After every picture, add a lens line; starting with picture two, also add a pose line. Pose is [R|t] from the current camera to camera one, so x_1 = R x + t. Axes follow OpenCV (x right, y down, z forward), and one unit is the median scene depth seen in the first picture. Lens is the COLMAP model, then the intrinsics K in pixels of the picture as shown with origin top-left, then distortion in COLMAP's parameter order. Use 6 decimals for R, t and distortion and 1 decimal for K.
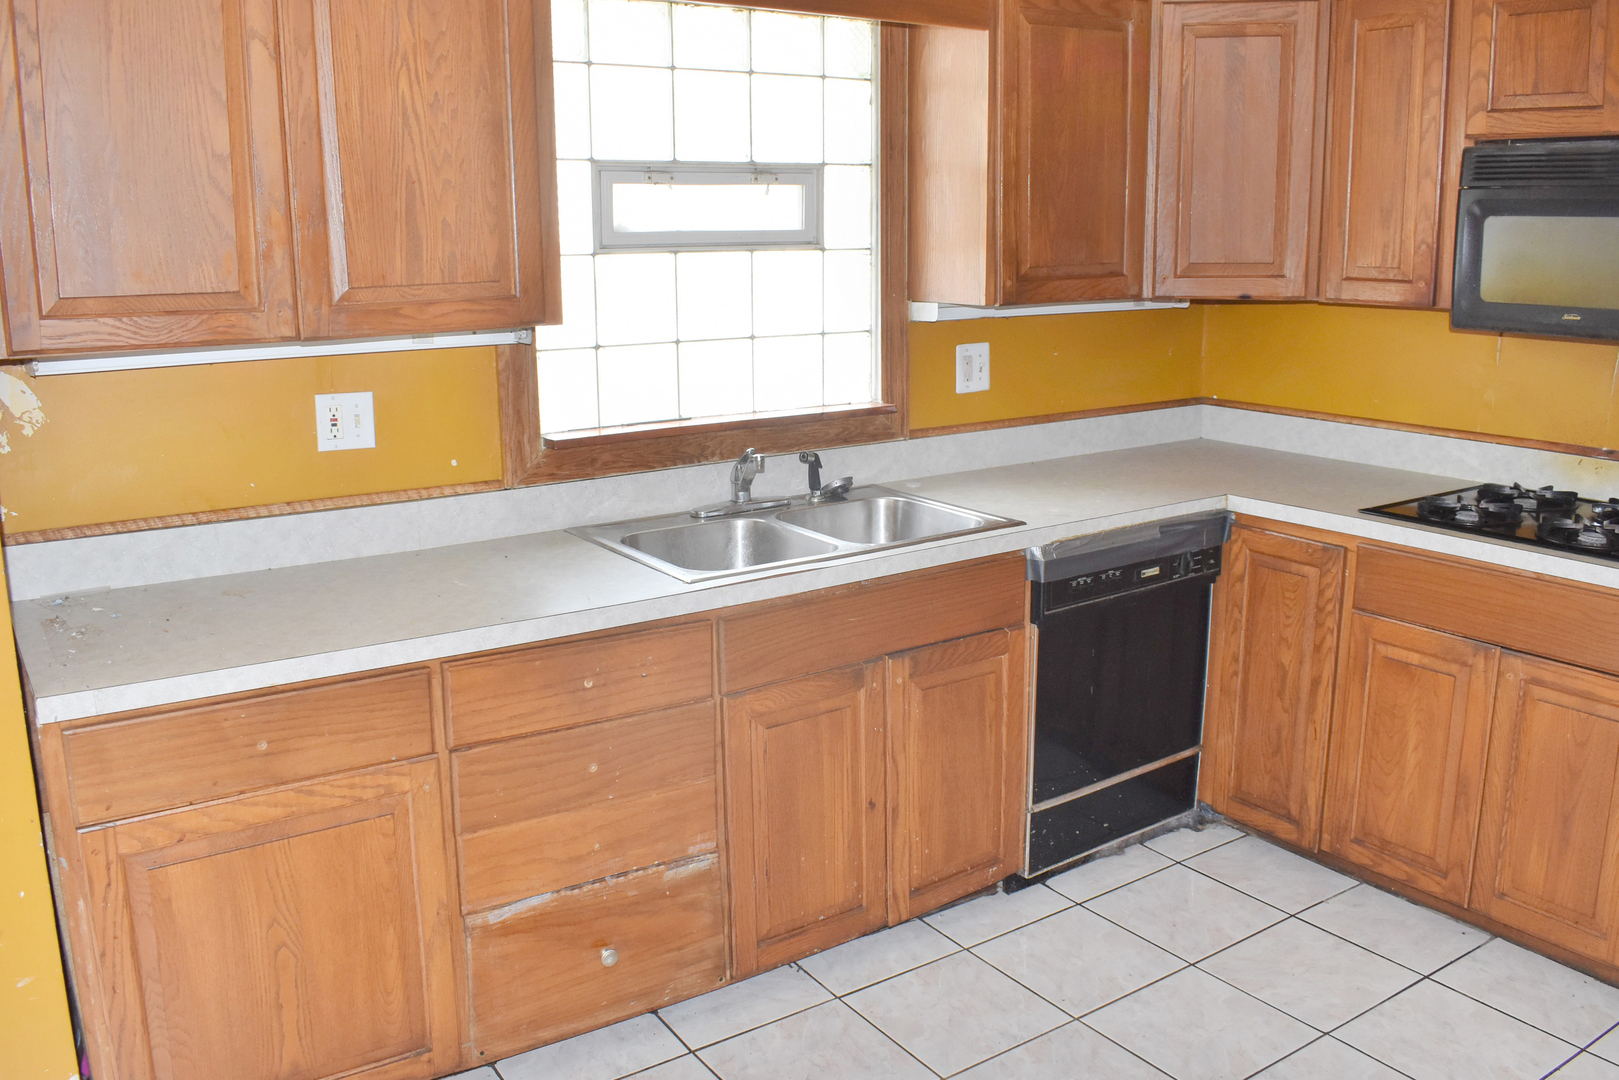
lens RADIAL K [[1361.0, 0, 809.5], [0, 1361.0, 540.0], [0, 0, 1]] dist [-0.098328, 0.004786]
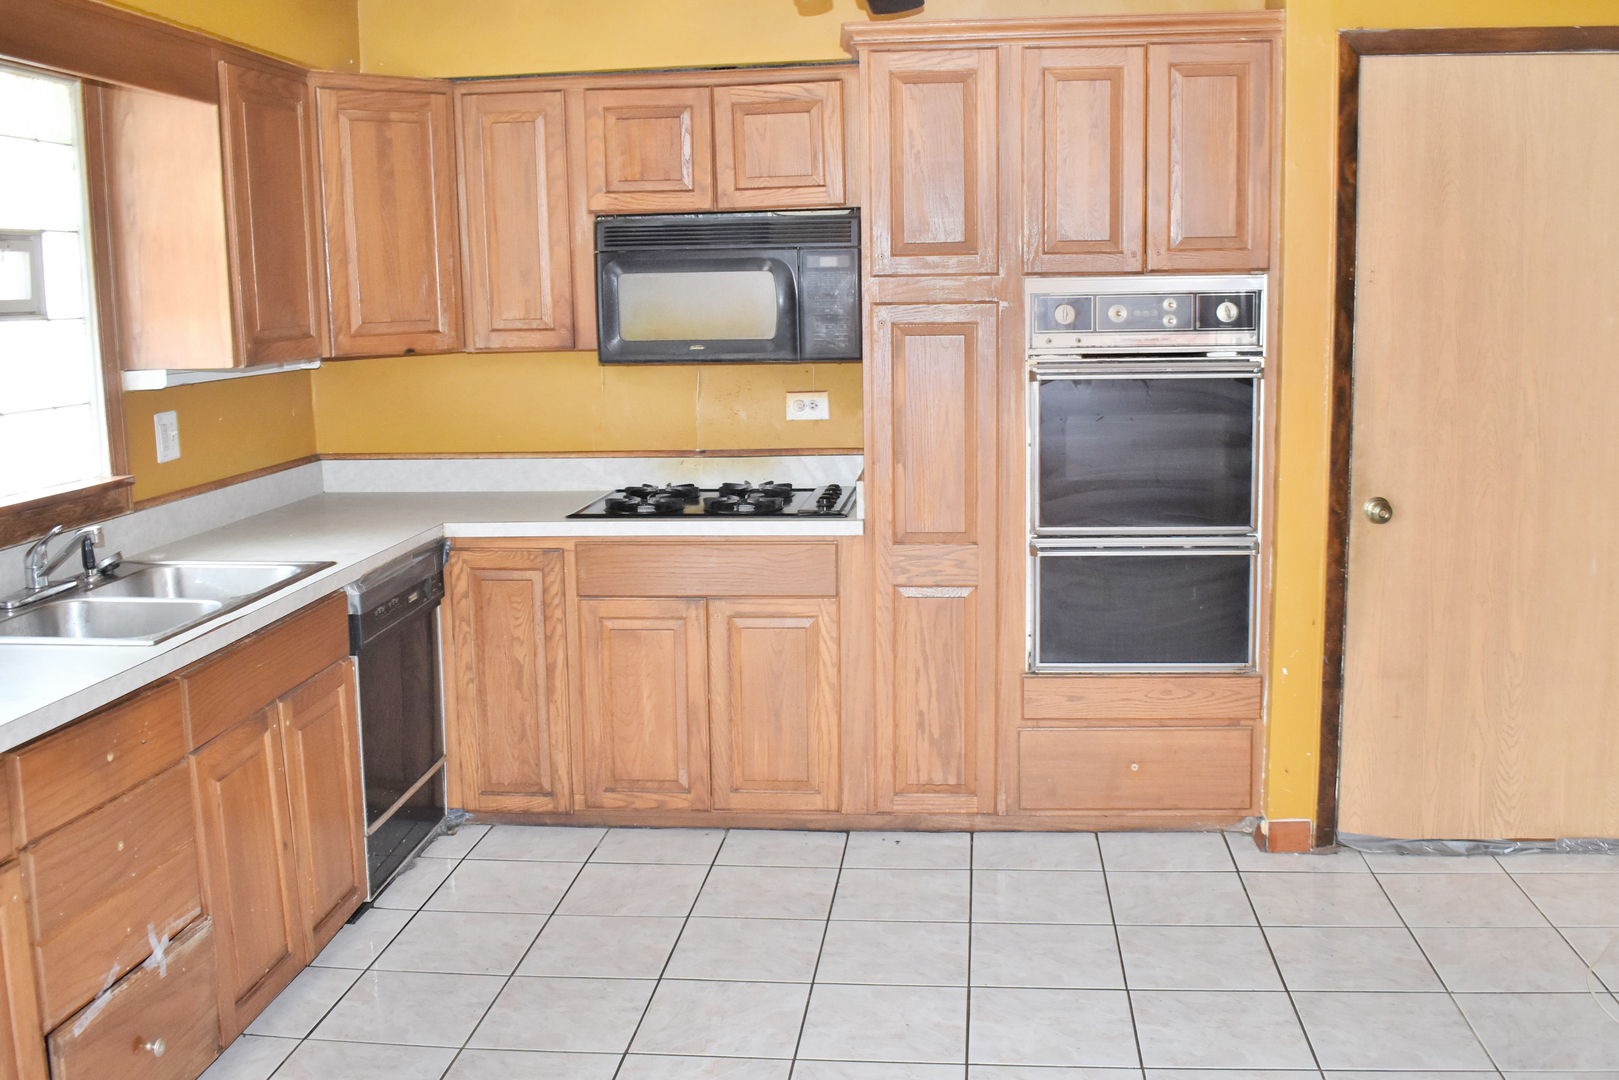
lens RADIAL K [[1591.9, 0, 809.5], [0, 1591.9, 540.0], [0, 0, 1]] dist [-0.073899, 0.004096]
pose [[0.638711, -0.122408, 0.759648, -0.514620], [0.182654, 0.983165, 0.004850, 0.030103], [-0.747453, 0.135655, 0.650317, -0.090761]]
